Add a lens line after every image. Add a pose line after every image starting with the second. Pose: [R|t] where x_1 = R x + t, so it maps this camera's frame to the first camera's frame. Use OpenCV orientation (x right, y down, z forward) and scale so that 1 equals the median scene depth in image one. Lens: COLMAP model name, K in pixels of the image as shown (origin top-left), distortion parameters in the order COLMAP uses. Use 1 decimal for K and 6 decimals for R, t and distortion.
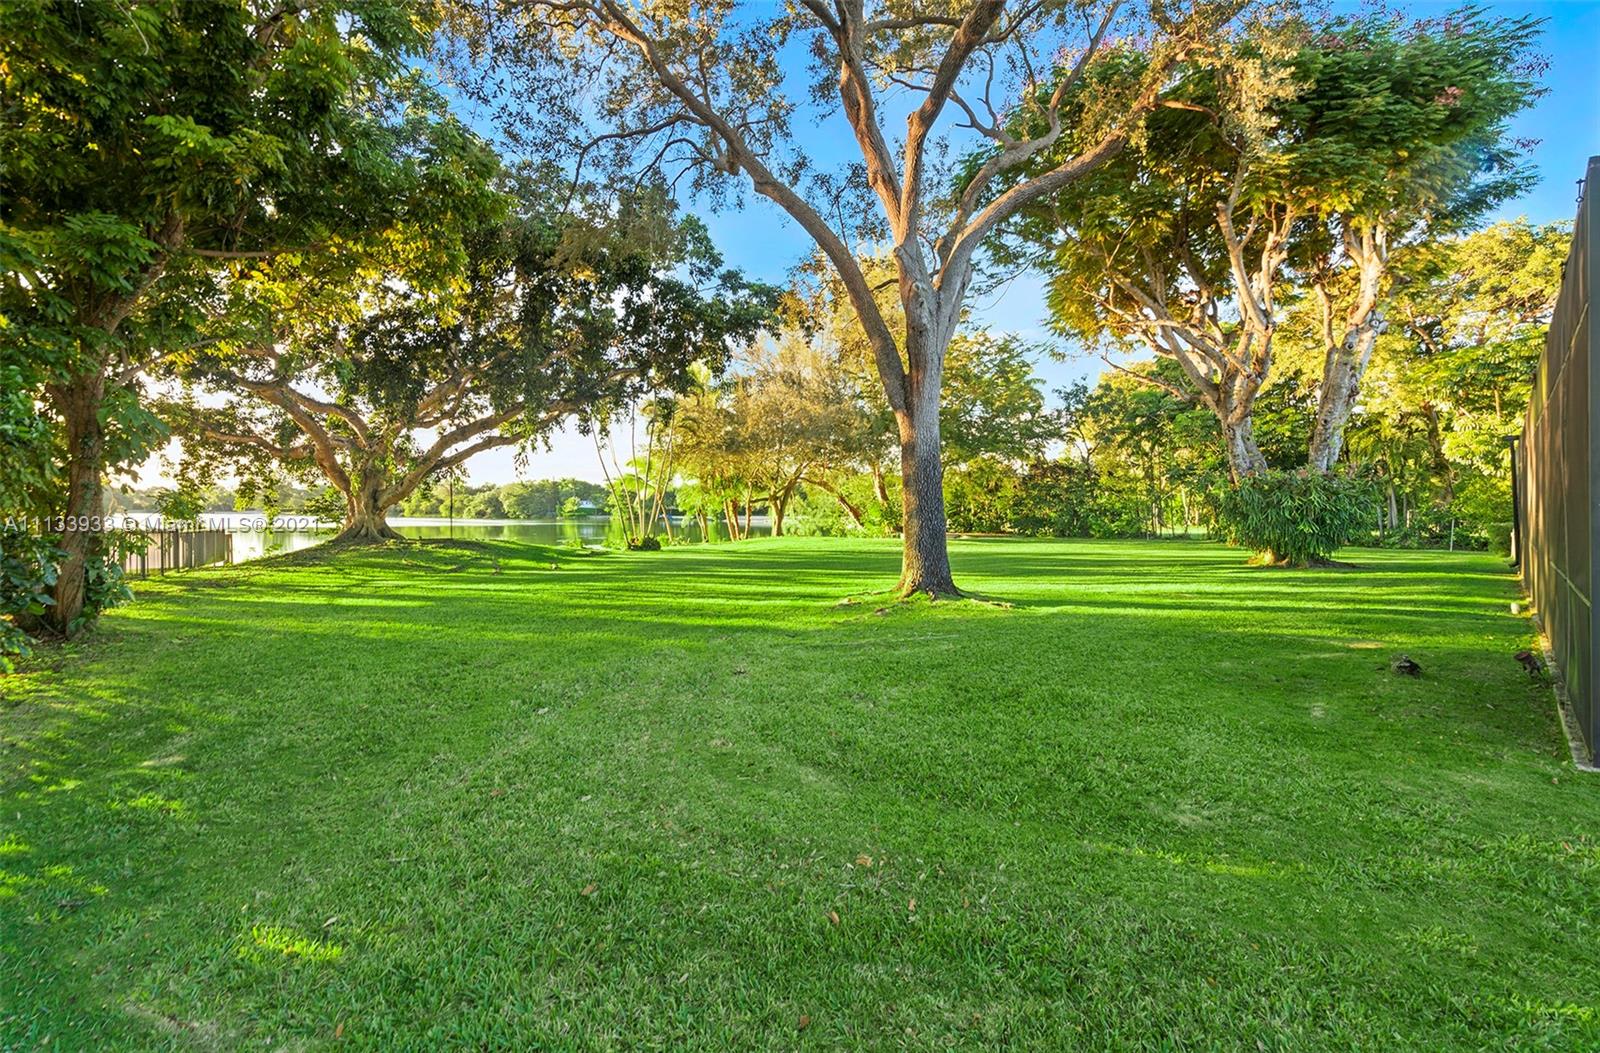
lens RADIAL K [[620.4, 0, 809.0], [0, 620.4, 521.4], [0, 0, 1]] dist [0.000996, 0.000002]
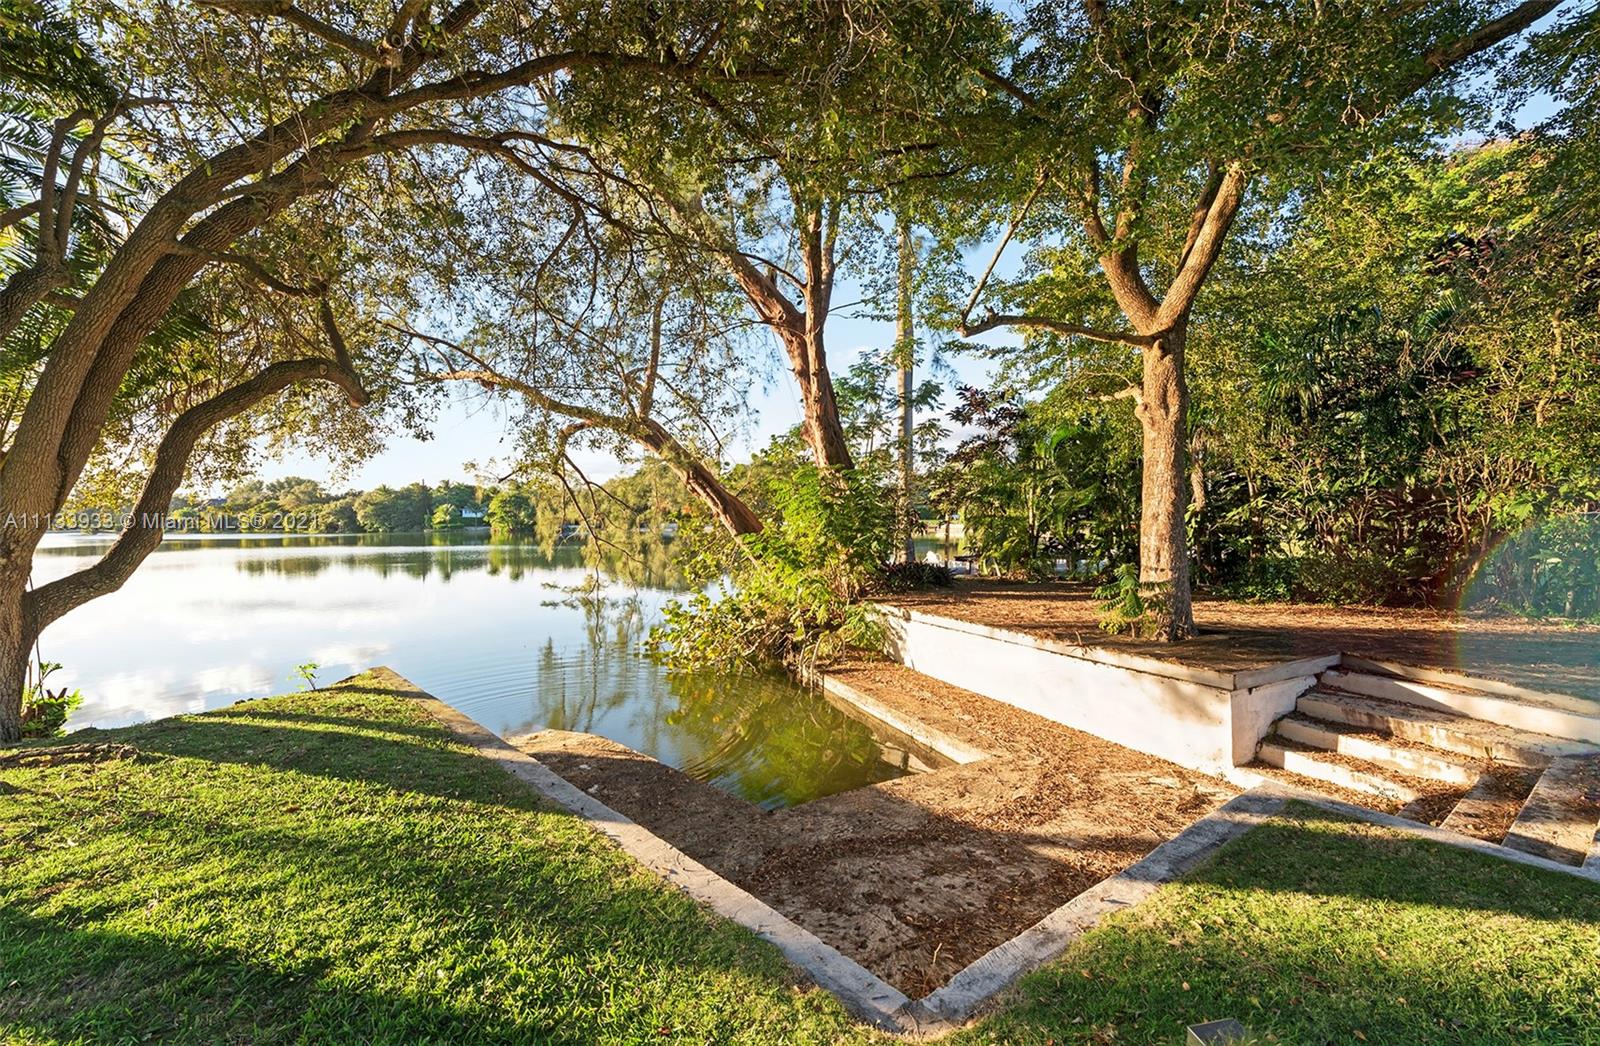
lens RADIAL K [[657.5, 0, 792.6], [0, 657.5, 524.2], [0, 0, 1]] dist [-0.002611, -0.000080]
pose [[0.997963, -0.021012, 0.060228, 0.015196], [0.021179, 0.999773, -0.002135, -0.001902], [-0.060169, 0.003406, 0.998182, 0.131499]]
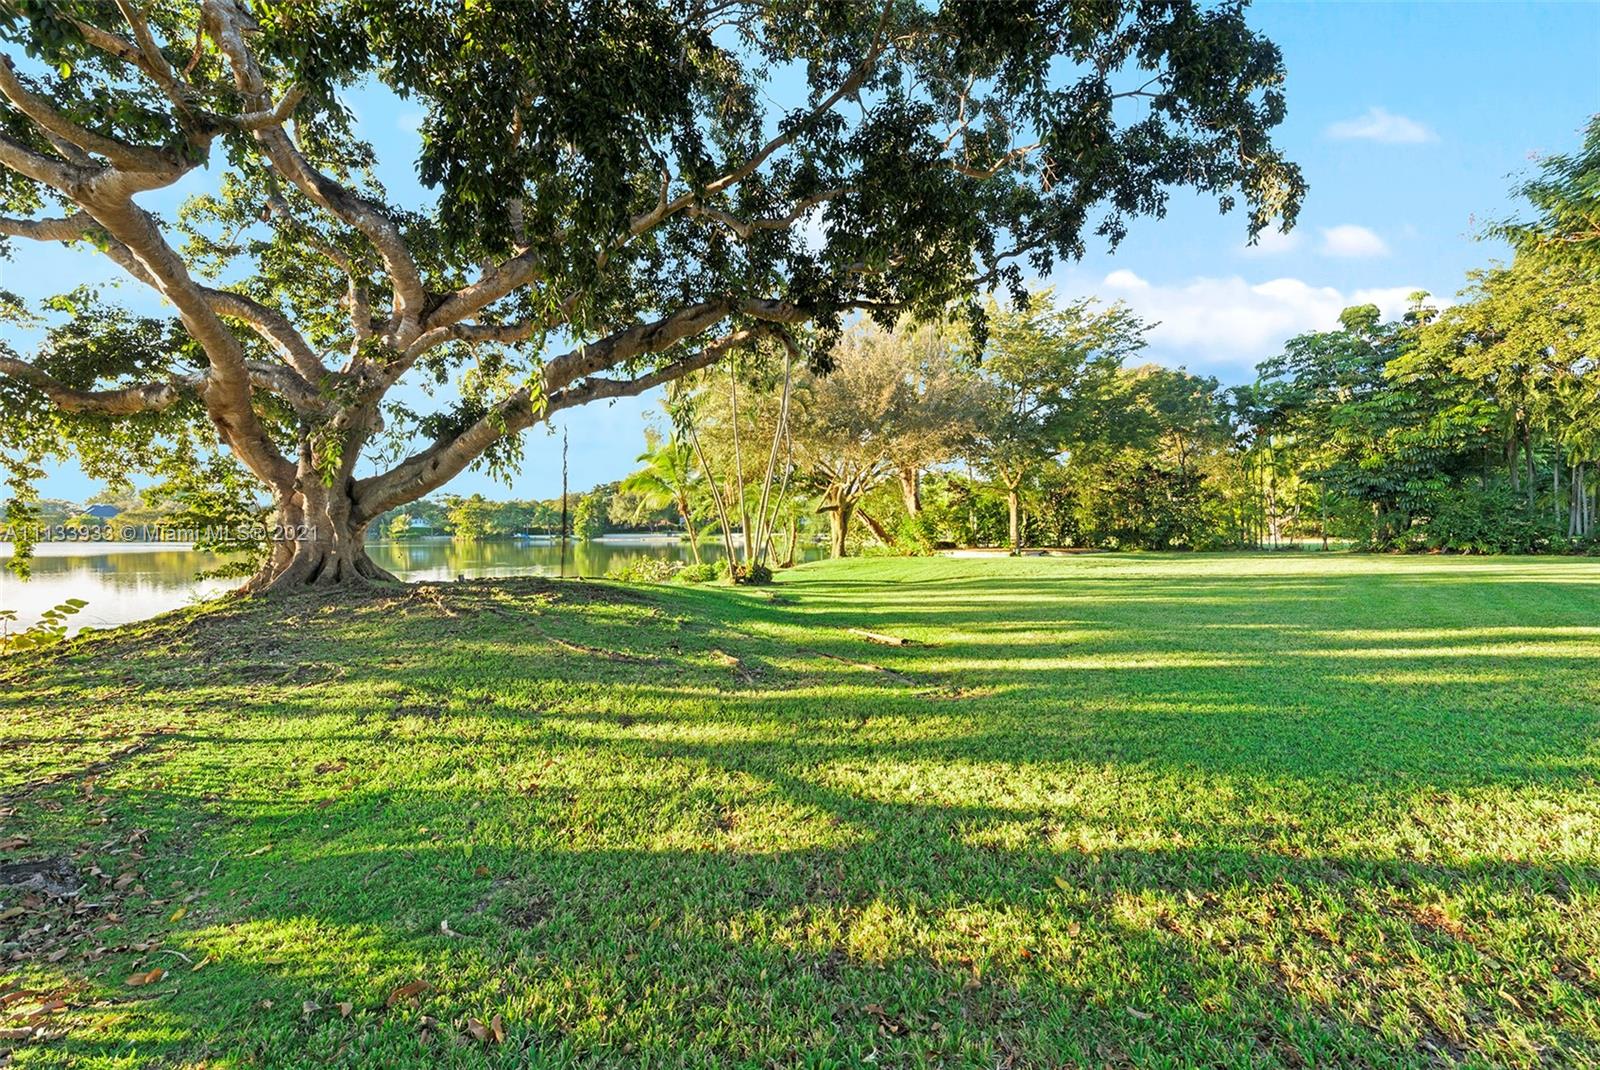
lens RADIAL K [[626.6, 0, 807.9], [0, 626.6, 533.1], [0, 0, 1]] dist [0.001009, 0.000026]
pose [[0.973003, -0.012259, 0.230468, -0.040255], [0.014237, 0.999875, -0.006921, -0.000136], [-0.230355, 0.010016, 0.973055, 0.039458]]
